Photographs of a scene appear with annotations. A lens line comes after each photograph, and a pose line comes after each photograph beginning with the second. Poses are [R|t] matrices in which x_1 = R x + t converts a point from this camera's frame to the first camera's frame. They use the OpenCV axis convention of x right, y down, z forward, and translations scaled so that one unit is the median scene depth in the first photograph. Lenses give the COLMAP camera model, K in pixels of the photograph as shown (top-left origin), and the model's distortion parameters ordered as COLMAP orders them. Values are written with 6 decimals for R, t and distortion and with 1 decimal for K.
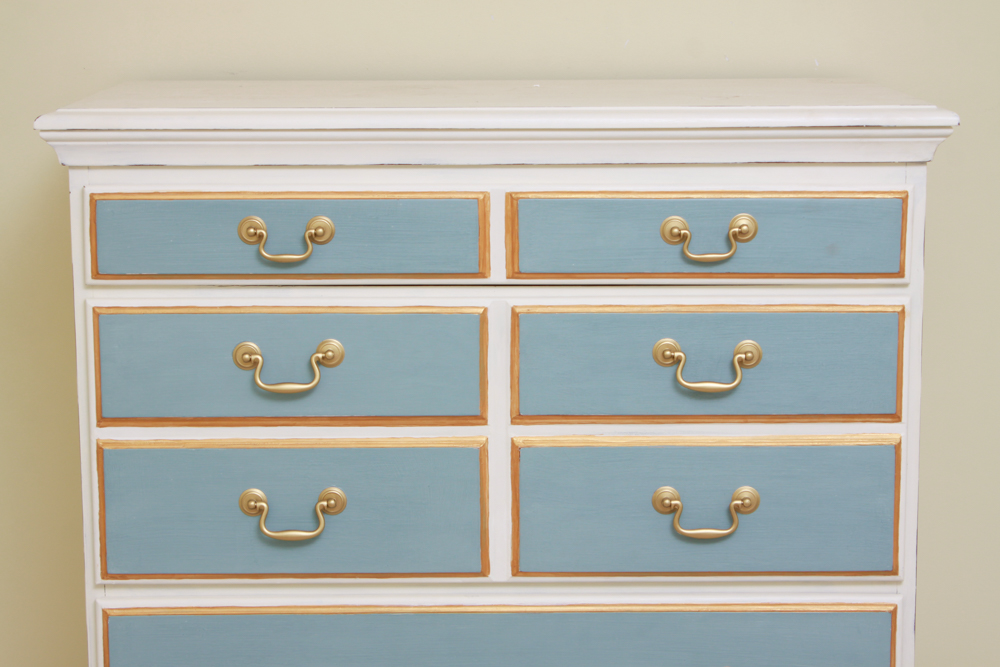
lens RADIAL K [[3158.8, 0, 510.9], [0, 3158.8, 449.9], [0, 0, 1]] dist [0.403949, 0.000000]
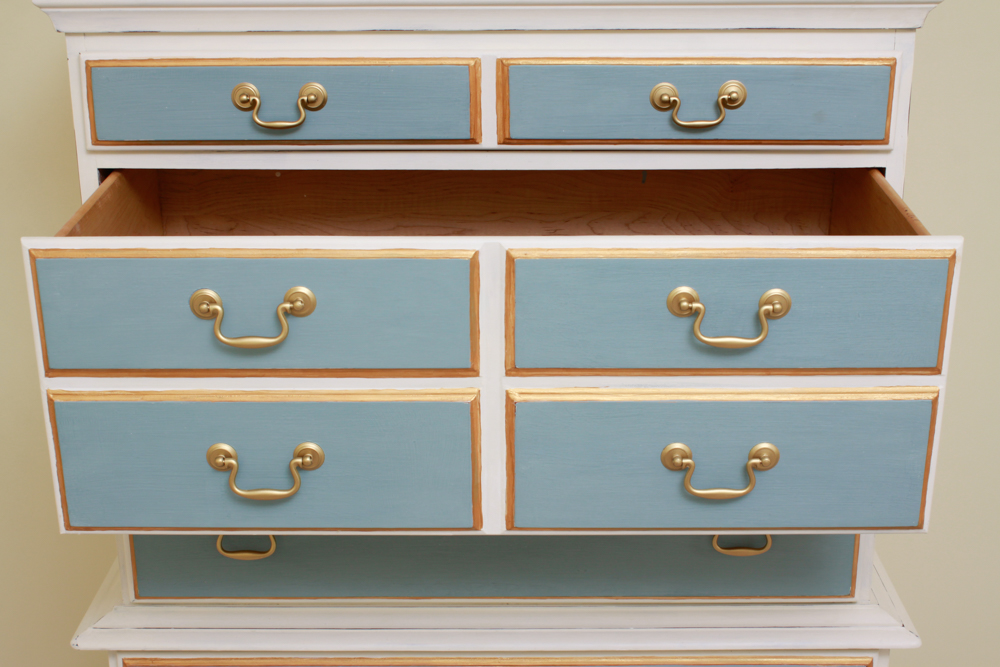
lens RADIAL K [[1506.7, 0, 503.6], [0, 1506.7, 334.5], [0, 0, 1]] dist [0.028469, 0.000000]
pose [[0.999982, -0.002910, 0.005340, -0.002329], [0.001737, 0.978185, 0.207727, -0.095255], [-0.005828, -0.207714, 0.978172, 0.515906]]
